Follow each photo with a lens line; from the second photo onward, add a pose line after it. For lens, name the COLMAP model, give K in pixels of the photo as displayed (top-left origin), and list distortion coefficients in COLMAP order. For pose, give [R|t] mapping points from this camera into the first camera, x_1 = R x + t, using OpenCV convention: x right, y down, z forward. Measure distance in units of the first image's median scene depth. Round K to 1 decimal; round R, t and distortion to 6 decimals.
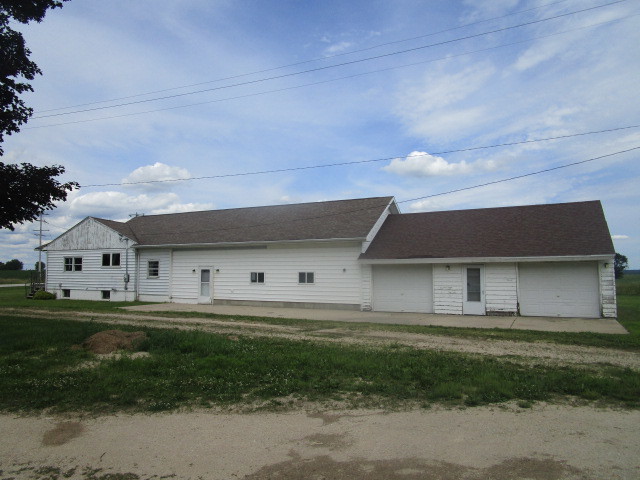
lens RADIAL K [[456.5, 0, 320.0], [0, 456.5, 240.0], [0, 0, 1]] dist [-0.024563, 0.005098]
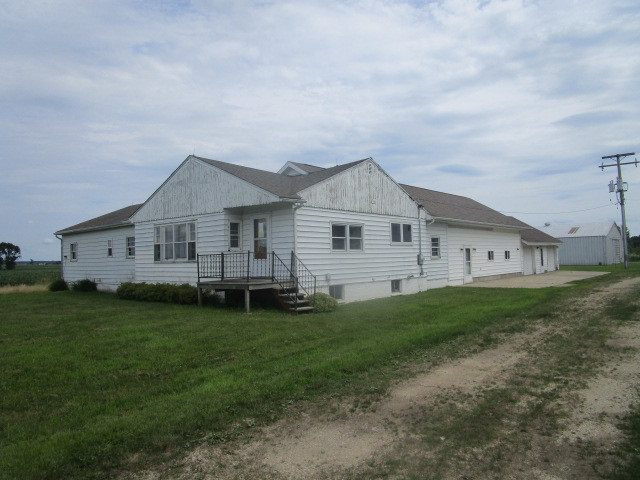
lens RADIAL K [[456.5, 0, 320.0], [0, 456.5, 240.0], [0, 0, 1]] dist [-0.024563, 0.005098]
pose [[0.242332, 0.031110, 0.969694, -1.141722], [-0.049155, 0.998596, -0.019753, 0.073024], [-0.968947, -0.042878, 0.243521, 0.951474]]
